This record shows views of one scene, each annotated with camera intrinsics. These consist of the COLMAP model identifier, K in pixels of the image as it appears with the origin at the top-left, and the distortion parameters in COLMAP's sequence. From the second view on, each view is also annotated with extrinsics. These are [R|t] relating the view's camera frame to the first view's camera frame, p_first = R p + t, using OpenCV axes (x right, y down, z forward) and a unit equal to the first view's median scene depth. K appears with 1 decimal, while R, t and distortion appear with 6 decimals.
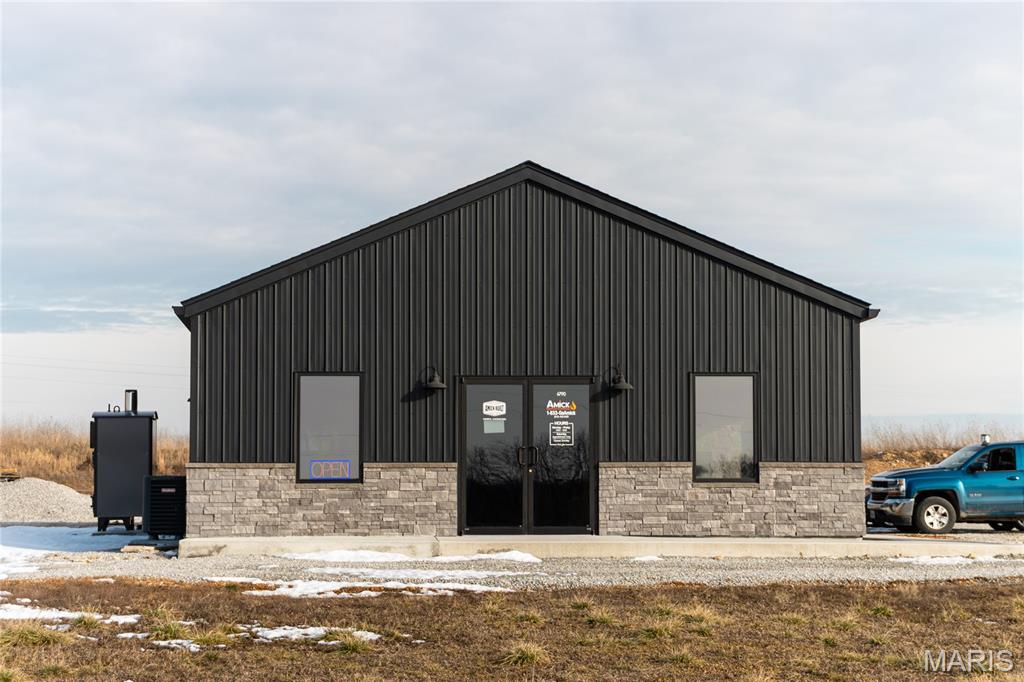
lens RADIAL K [[2614.8, 0, 521.4], [0, 2614.8, 285.2], [0, 0, 1]] dist [0.270375, 0.000000]
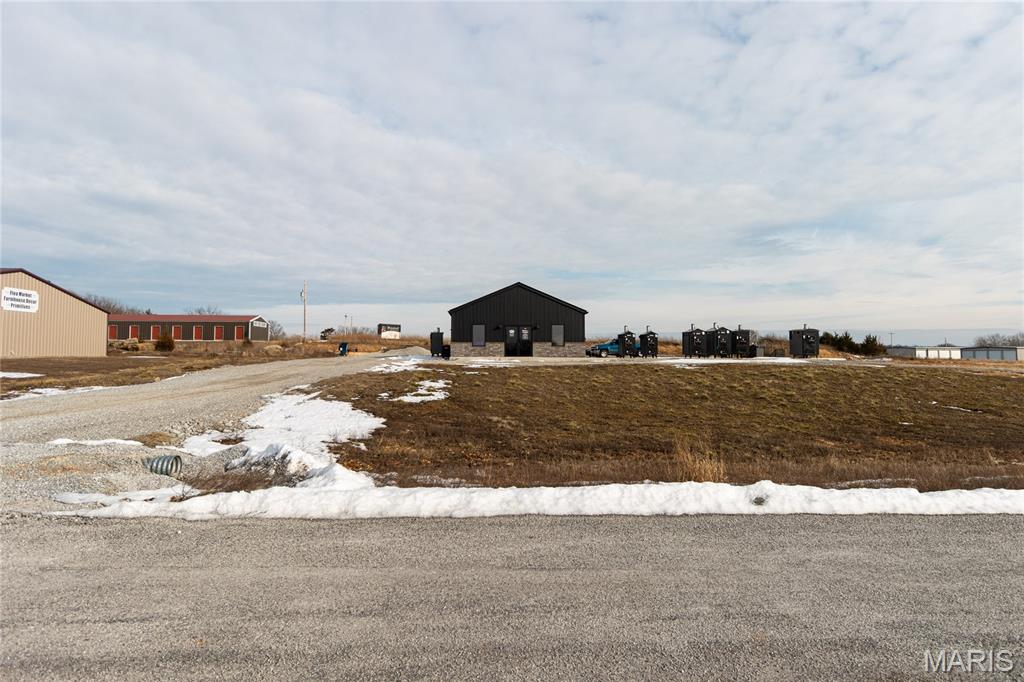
lens RADIAL K [[589.9, 0, 516.2], [0, 589.9, 321.7], [0, 0, 1]] dist [0.006251, -0.000919]
pose [[0.999957, 0.001354, -0.009125, 0.008444], [-0.001081, 0.999554, 0.029847, -0.005315], [0.009162, -0.029836, 0.999513, -0.124993]]
